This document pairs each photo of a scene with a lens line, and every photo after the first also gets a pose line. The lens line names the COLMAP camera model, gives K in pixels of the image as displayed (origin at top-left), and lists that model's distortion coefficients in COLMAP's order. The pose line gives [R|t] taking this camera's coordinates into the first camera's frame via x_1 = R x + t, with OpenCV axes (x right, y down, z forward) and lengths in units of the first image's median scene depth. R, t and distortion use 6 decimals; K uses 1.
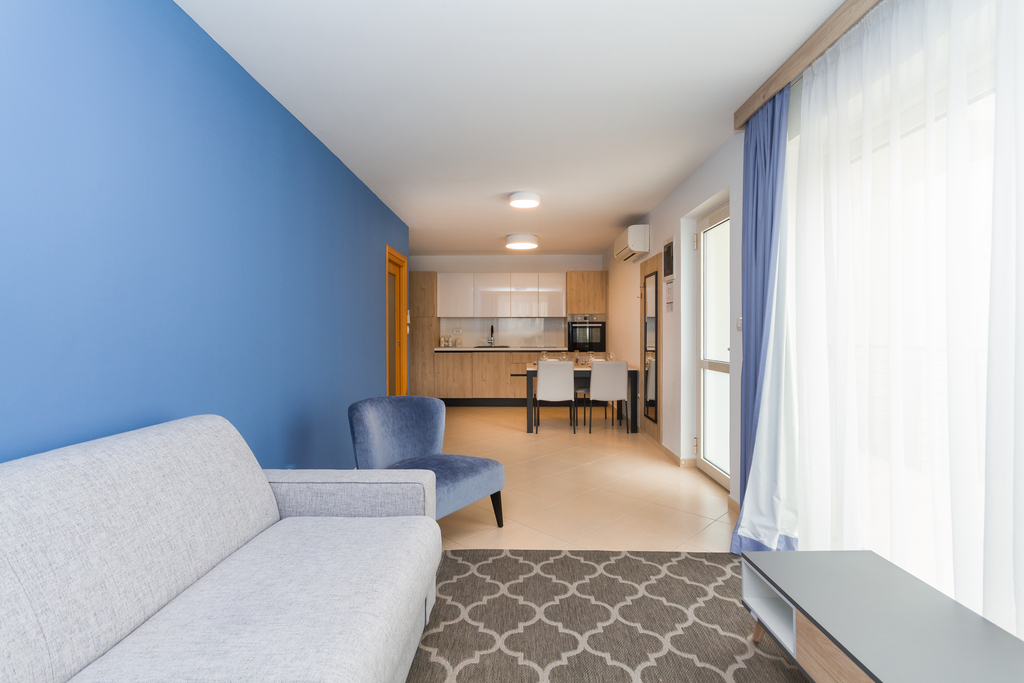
lens RADIAL K [[482.4, 0, 518.7], [0, 482.4, 336.7], [0, 0, 1]] dist [0.011582, -0.000163]
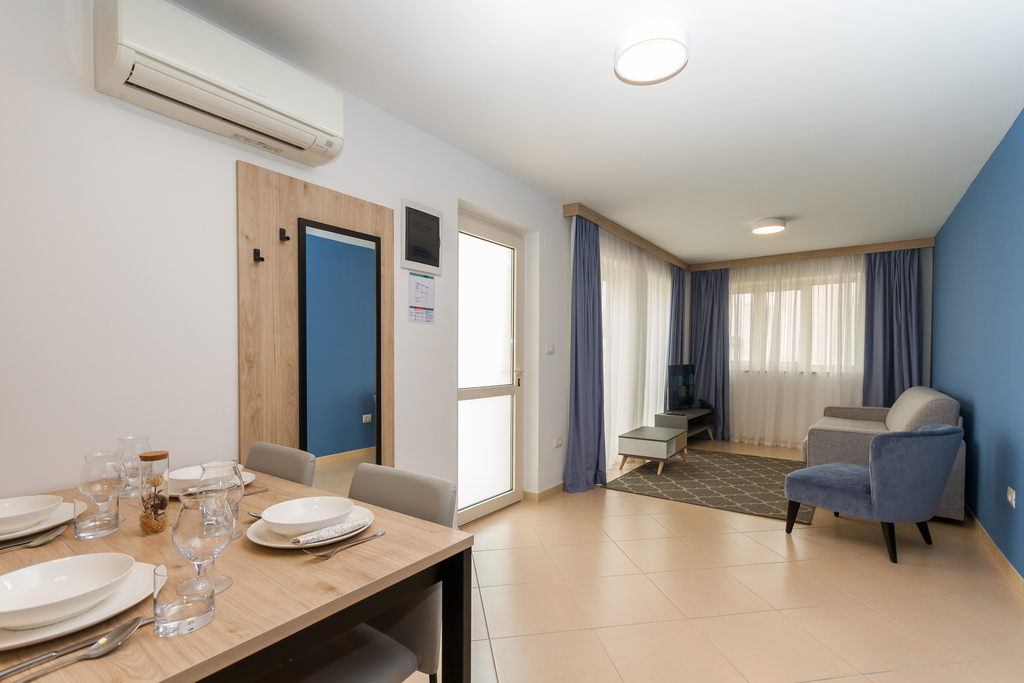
lens RADIAL K [[470.0, 0, 513.8], [0, 470.0, 366.0], [0, 0, 1]] dist [-0.000074, -0.000138]
pose [[-0.813054, -0.011703, 0.582071, -0.280755], [0.006708, 0.999543, 0.029467, -0.028946], [-0.582150, 0.027863, -0.812604, 2.939899]]
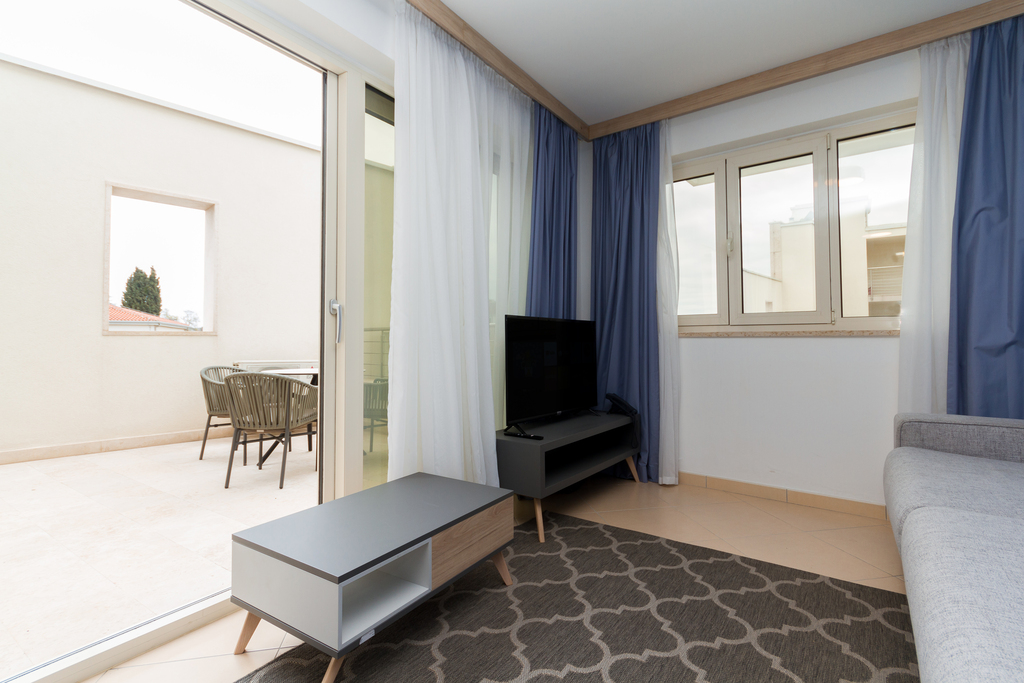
lens RADIAL K [[482.2, 0, 512.2], [0, 482.2, 322.5], [0, 0, 1]] dist [0.009375, 0.000123]
pose [[-0.825120, 0.026392, 0.564341, -0.092444], [0.011482, 0.999485, -0.029954, 0.103239], [-0.564841, -0.018236, -0.824998, 1.185874]]
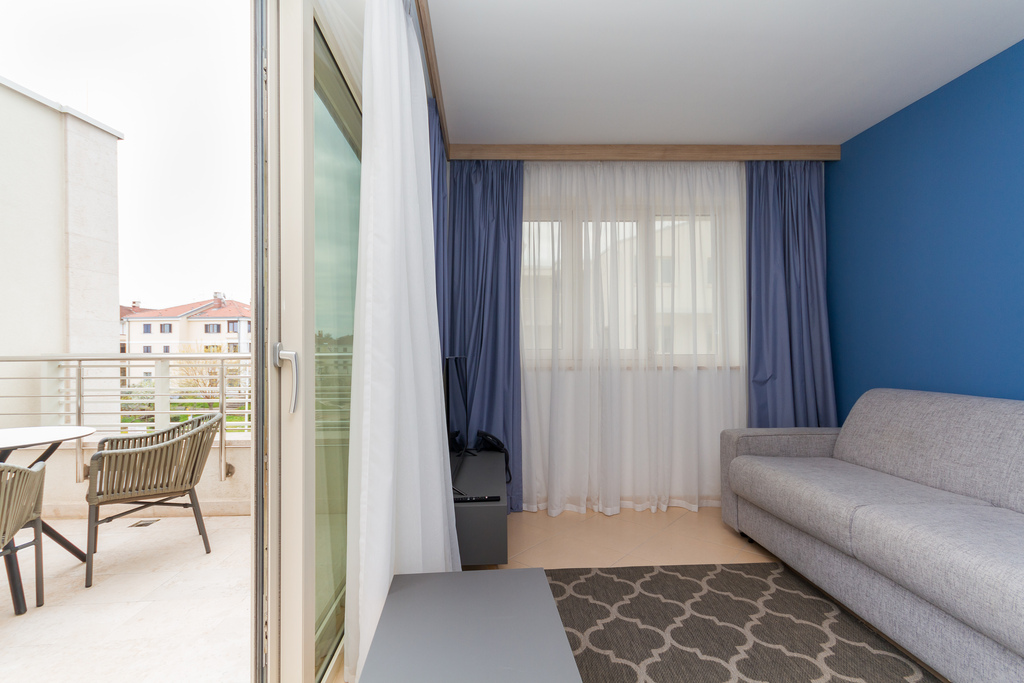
lens RADIAL K [[475.4, 0, 516.7], [0, 475.4, 348.9], [0, 0, 1]] dist [0.013290, 0.000118]
pose [[-0.997306, 0.007100, -0.073006, 0.490548], [0.006658, 0.999958, 0.006290, 0.028300], [0.073048, 0.005787, -0.997312, 1.211671]]
